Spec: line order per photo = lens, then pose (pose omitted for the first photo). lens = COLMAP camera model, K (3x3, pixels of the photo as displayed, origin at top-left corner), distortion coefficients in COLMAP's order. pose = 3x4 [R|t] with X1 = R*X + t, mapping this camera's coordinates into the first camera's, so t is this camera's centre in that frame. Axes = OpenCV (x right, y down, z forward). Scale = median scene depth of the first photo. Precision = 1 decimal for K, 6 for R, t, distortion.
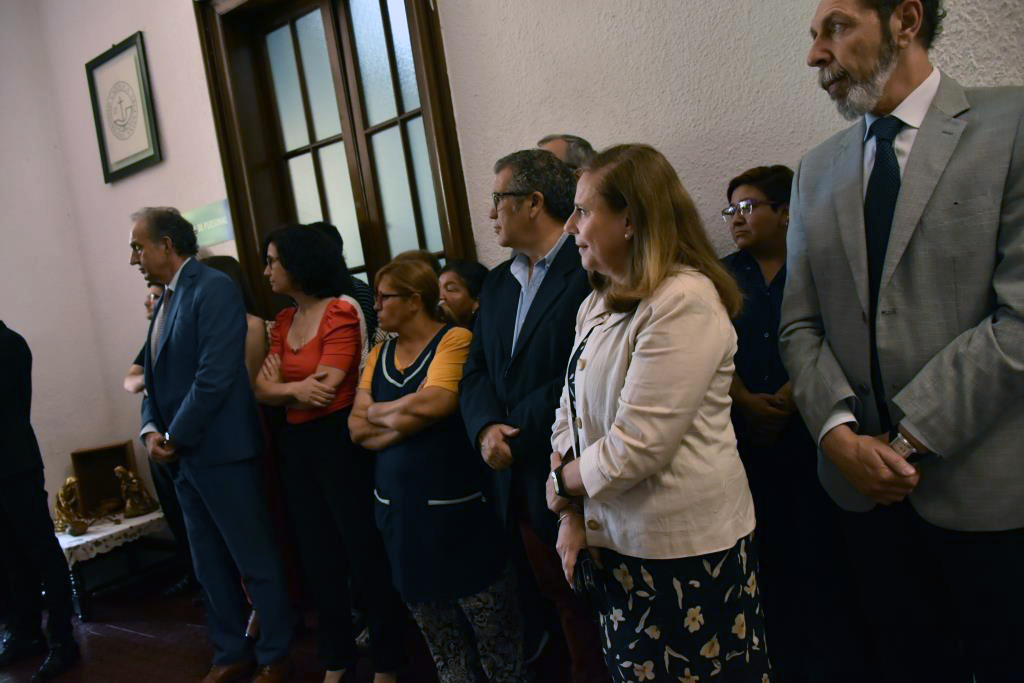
lens RADIAL K [[780.1, 0, 517.0], [0, 780.1, 341.6], [0, 0, 1]] dist [-0.022520, -0.001172]
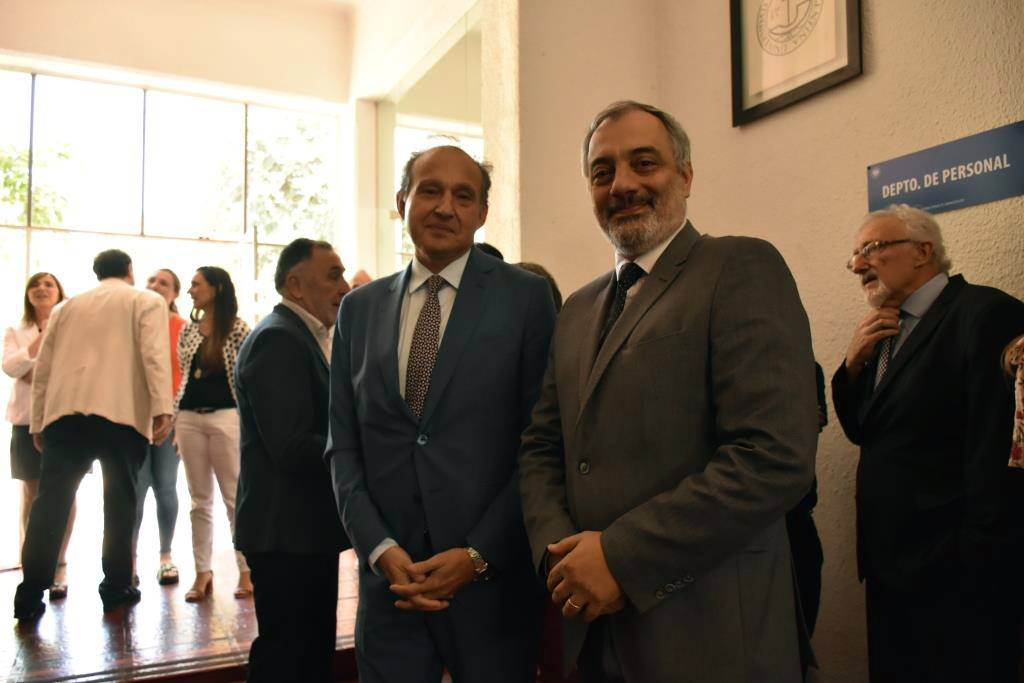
lens RADIAL K [[759.6, 0, 513.0], [0, 759.6, 354.5], [0, 0, 1]] dist [-0.027052, 0.005485]
pose [[0.875328, 0.129563, -0.465848, -0.578902], [-0.154483, 0.987874, -0.015522, 0.056021], [0.458188, 0.085552, 0.884729, 0.535642]]
